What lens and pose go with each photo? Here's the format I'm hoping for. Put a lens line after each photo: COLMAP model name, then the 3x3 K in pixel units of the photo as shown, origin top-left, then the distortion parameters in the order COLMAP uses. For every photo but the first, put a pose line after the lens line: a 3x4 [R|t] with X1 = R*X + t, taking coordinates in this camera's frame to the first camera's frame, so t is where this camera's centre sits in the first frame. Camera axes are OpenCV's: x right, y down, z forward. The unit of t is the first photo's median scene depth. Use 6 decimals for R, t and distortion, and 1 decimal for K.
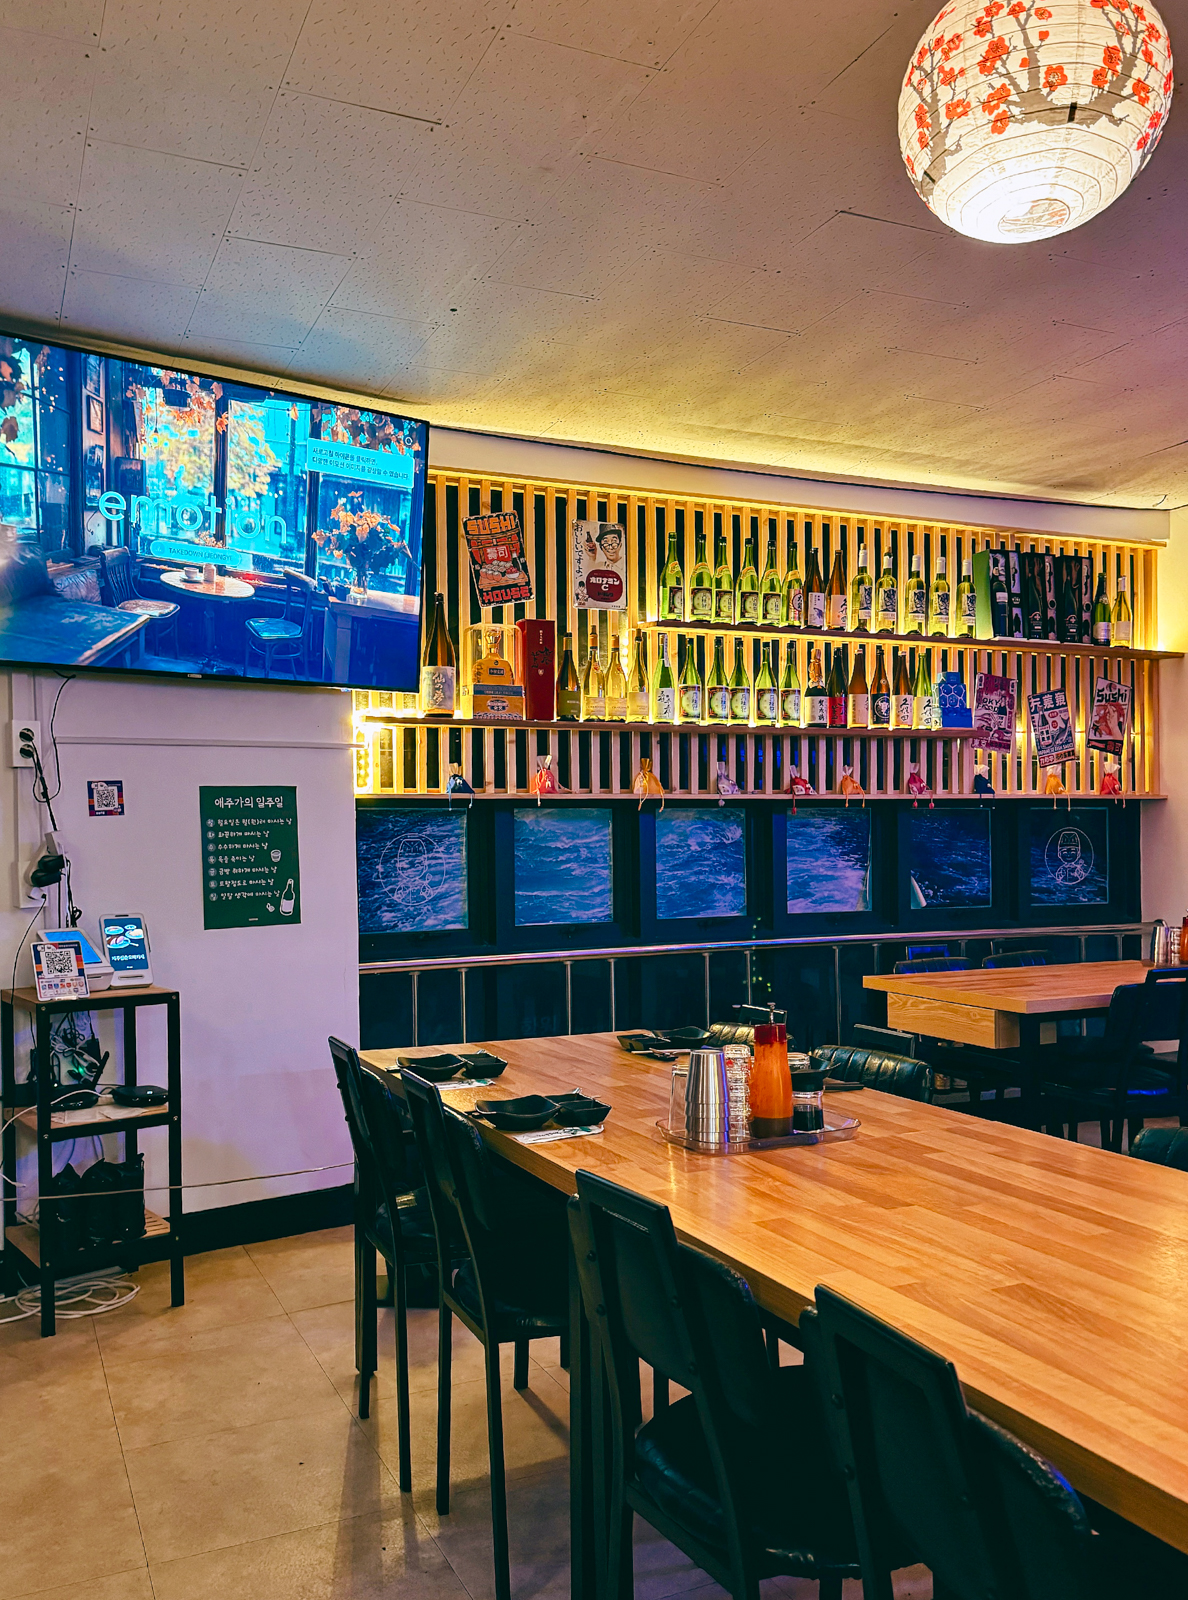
lens RADIAL K [[1277.8, 0, 582.2], [0, 1277.8, 864.0], [0, 0, 1]] dist [0.003370, -0.033923]
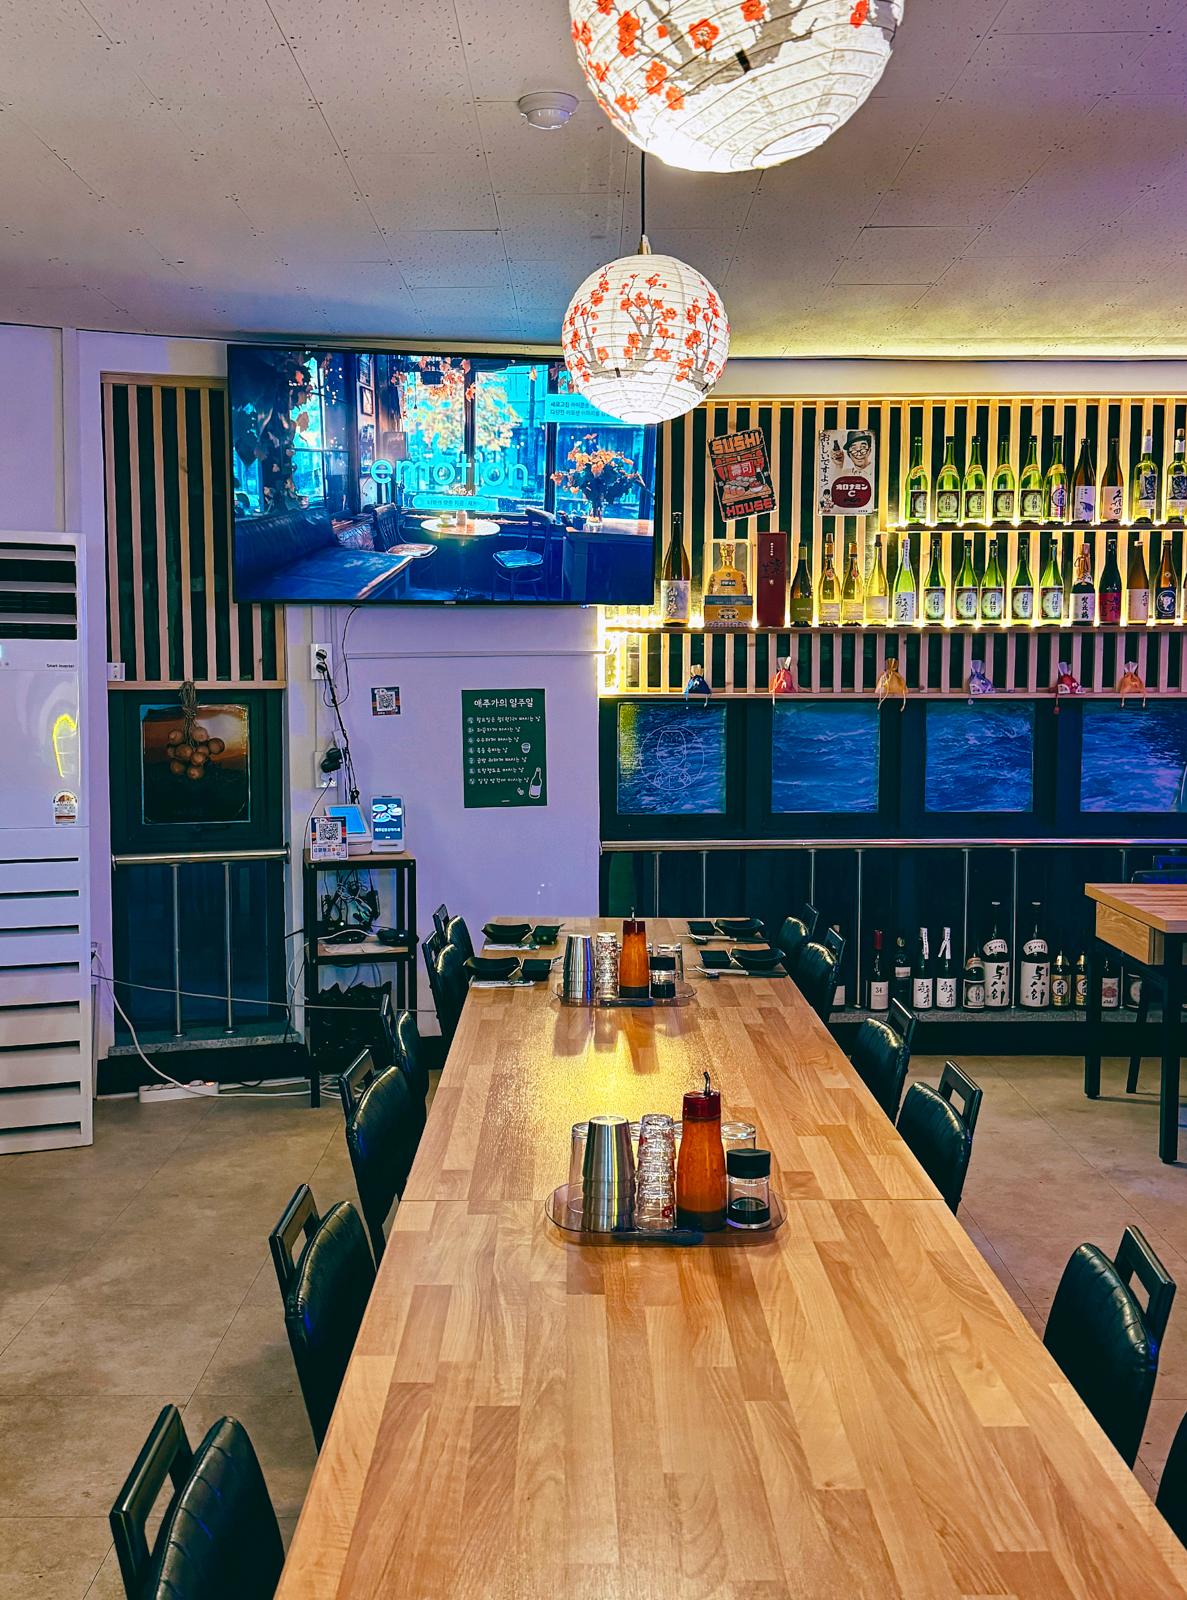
lens RADIAL K [[1575.1, 0, 593.5], [0, 1575.1, 800.0], [0, 0, 1]] dist [-0.003841, 0.004559]
pose [[0.908471, 0.050241, -0.414918, 0.433332], [-0.020044, 0.996844, 0.076819, -0.073155], [0.417468, -0.061471, 0.906610, -0.305769]]
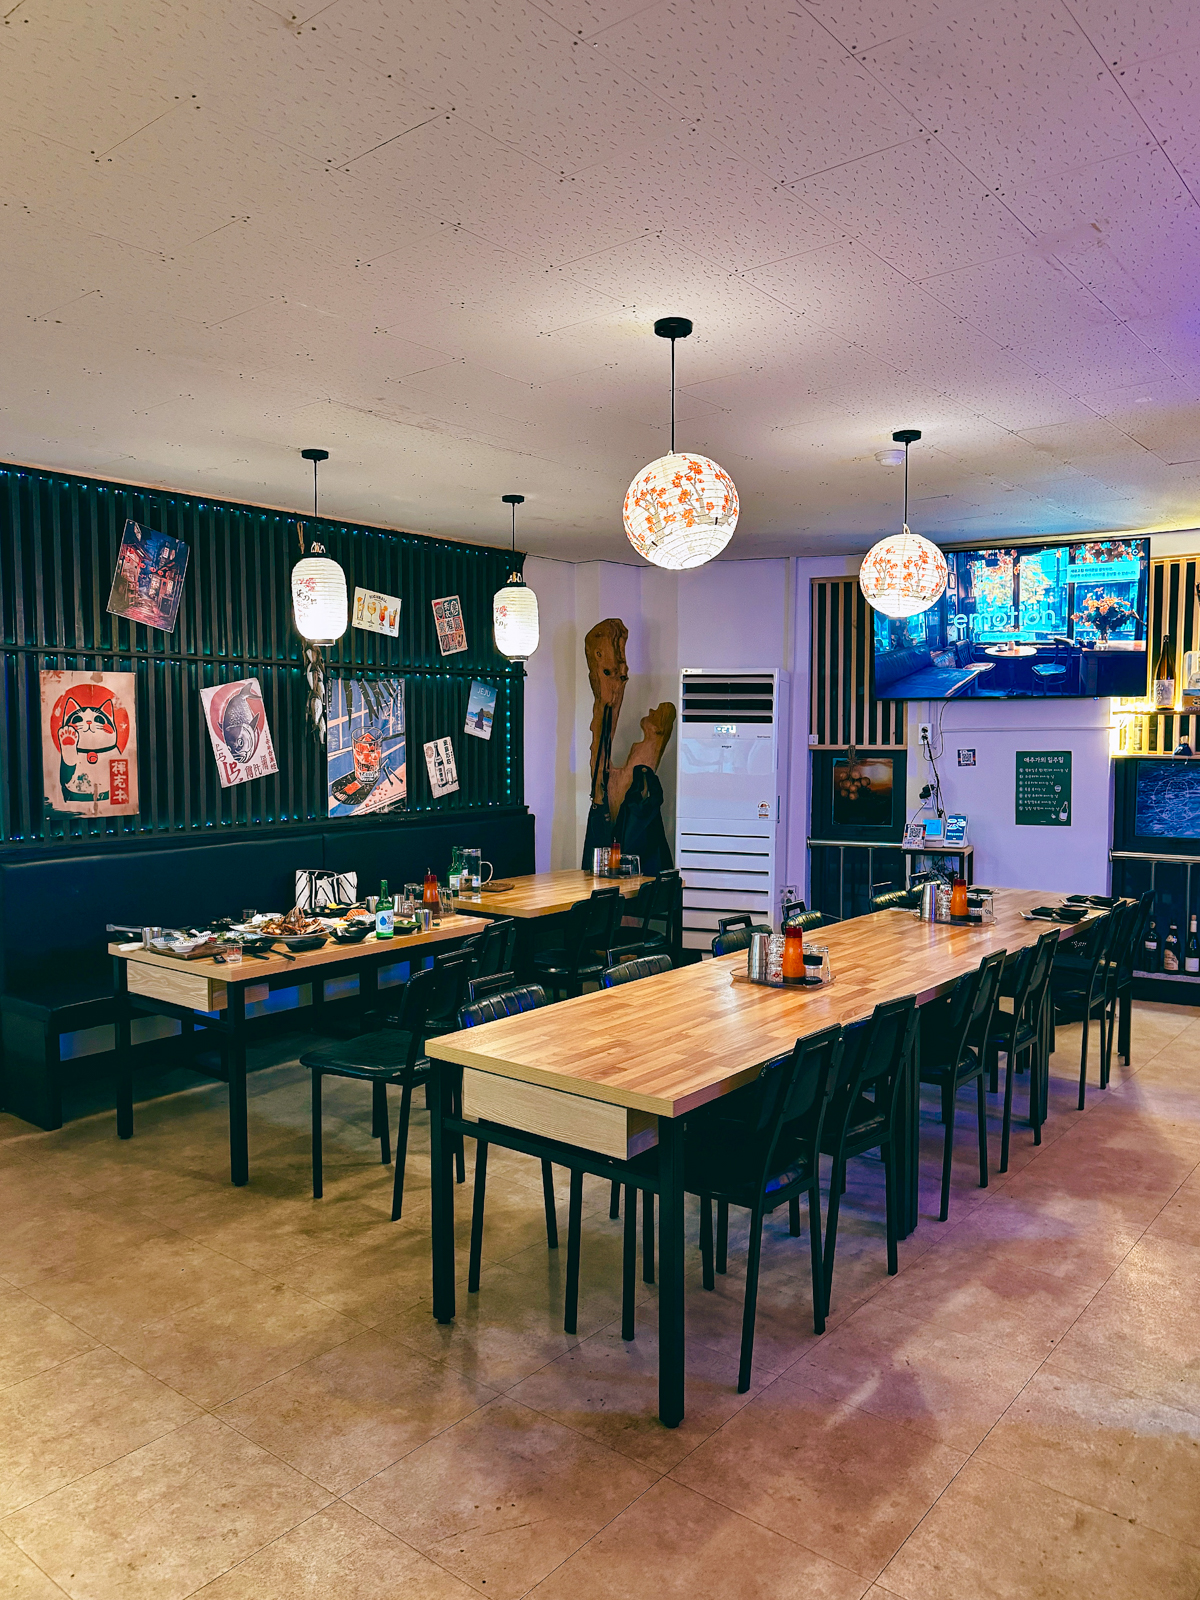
lens RADIAL K [[1145.9, 0, 600.0], [0, 1145.9, 800.0], [0, 0, 1]] dist [-0.005019, -0.004091]
pose [[0.443346, 0.066709, -0.893865, 0.973023], [-0.019480, 0.997708, 0.064797, -0.086481], [0.896139, -0.011315, 0.443629, -0.341804]]
